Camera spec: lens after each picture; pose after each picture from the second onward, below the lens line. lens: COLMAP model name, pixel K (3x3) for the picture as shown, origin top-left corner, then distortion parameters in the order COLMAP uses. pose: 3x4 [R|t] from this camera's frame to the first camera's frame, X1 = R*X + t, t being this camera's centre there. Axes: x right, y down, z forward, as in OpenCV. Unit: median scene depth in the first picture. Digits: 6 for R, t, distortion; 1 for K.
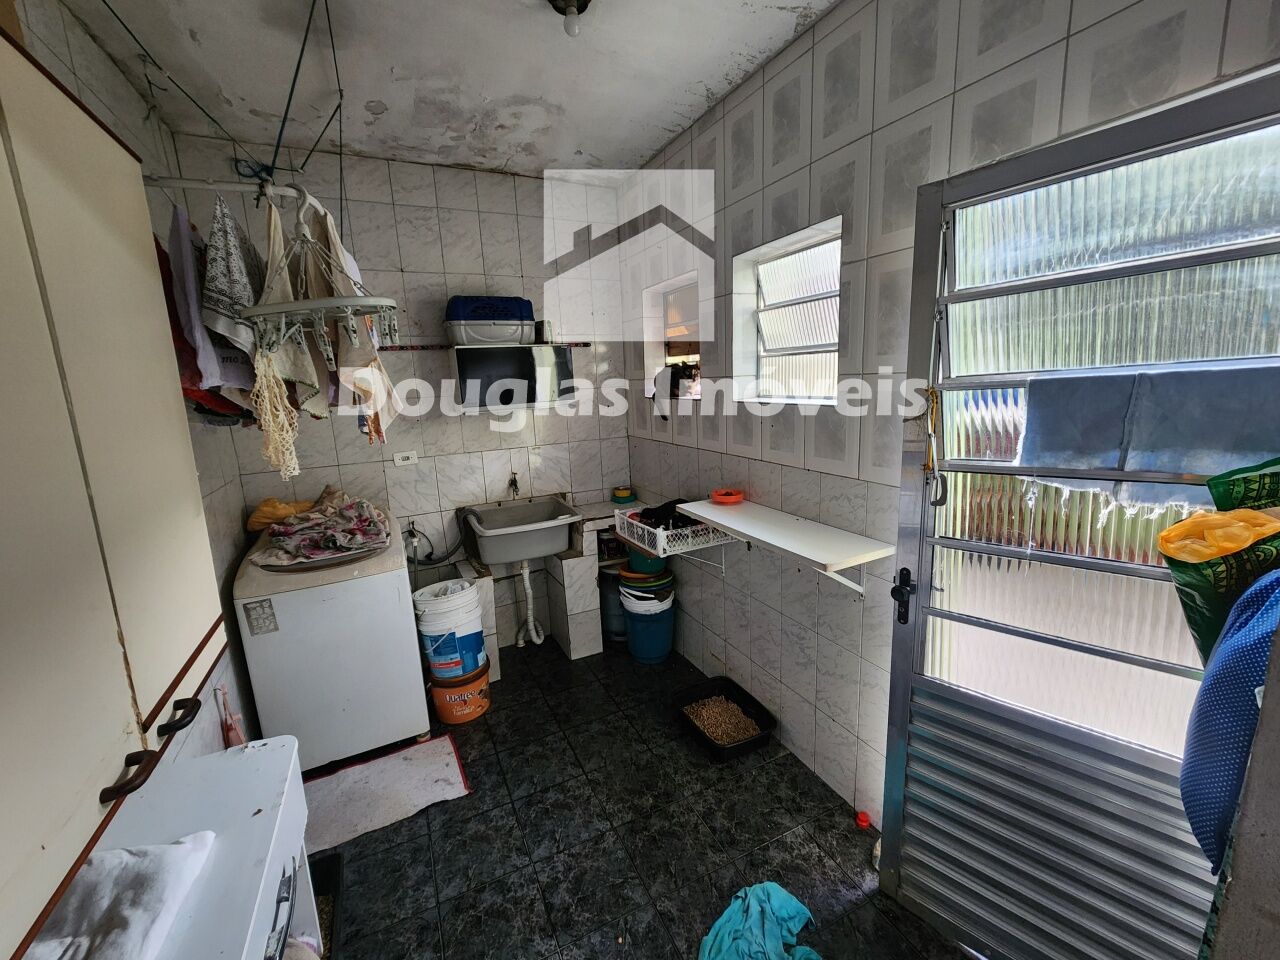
lens RADIAL K [[522.2, 0, 640.7], [0, 522.2, 481.6], [0, 0, 1]] dist [0.000277, 0.000187]
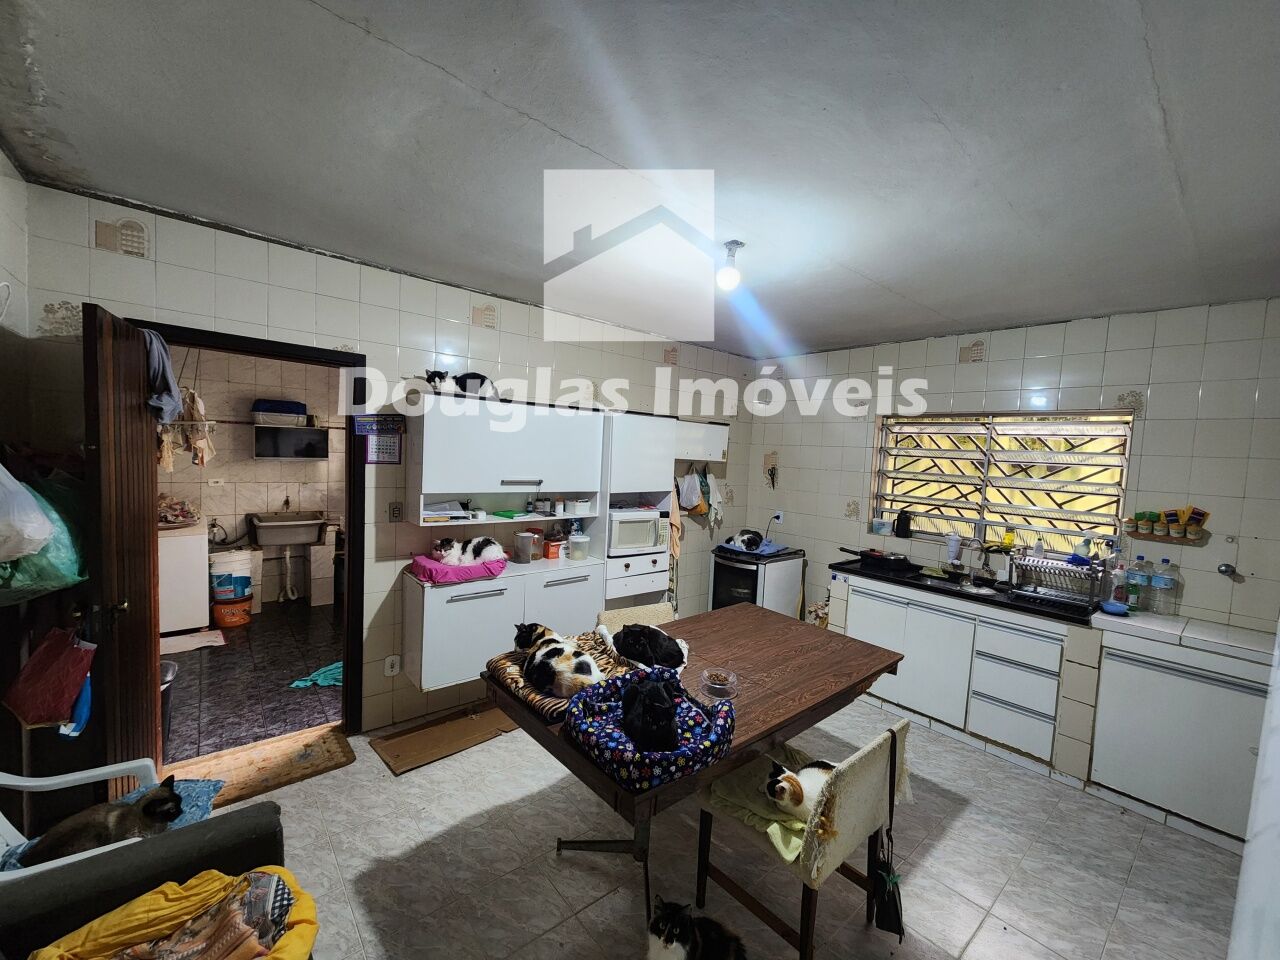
lens RADIAL K [[522.2, 0, 646.2], [0, 522.2, 482.9], [0, 0, 1]] dist [0.000277, 0.000187]
pose [[0.966277, 0.070224, 0.247743, 0.537537], [-0.036137, 0.989556, -0.139545, 0.156622], [-0.254955, 0.125887, 0.958723, -1.104132]]
